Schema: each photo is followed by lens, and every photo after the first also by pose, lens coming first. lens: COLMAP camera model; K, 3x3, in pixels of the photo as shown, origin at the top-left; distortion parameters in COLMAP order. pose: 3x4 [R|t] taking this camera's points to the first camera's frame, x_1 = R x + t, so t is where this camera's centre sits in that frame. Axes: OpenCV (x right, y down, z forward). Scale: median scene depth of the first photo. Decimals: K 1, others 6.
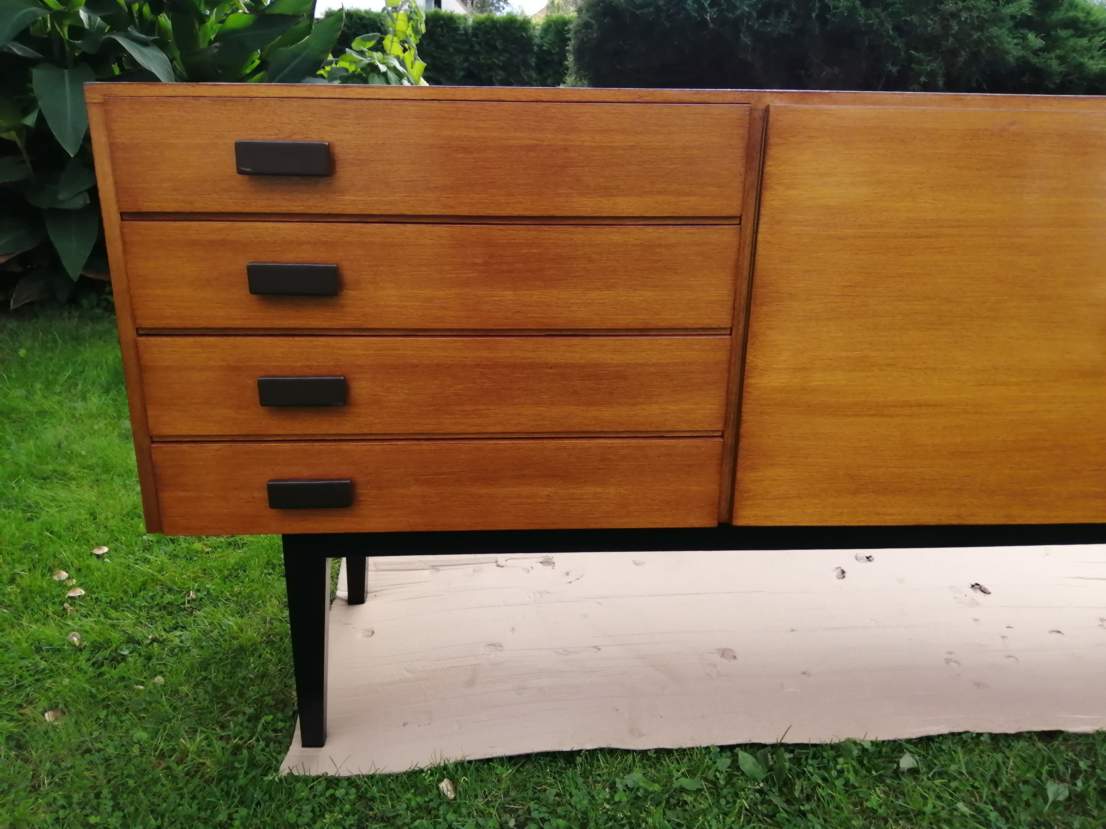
lens RADIAL K [[877.8, 0, 553.0], [0, 877.8, 414.5], [0, 0, 1]] dist [0.003465, 0.004975]
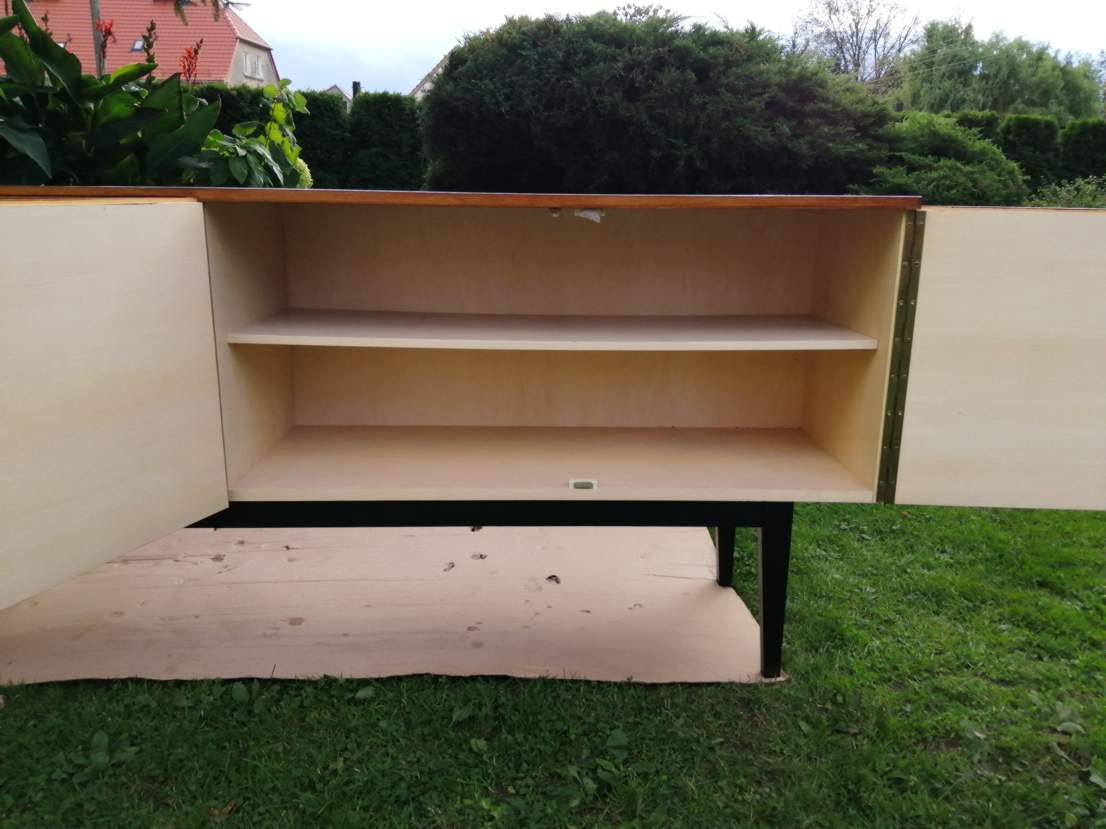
lens RADIAL K [[869.0, 0, 556.4], [0, 869.0, 411.4], [0, 0, 1]] dist [0.079280, -0.161816]
pose [[0.999339, 0.006141, -0.035824, 0.691933], [-0.008689, 0.997410, -0.071401, 0.066215], [0.035293, 0.071665, 0.996804, -0.294720]]
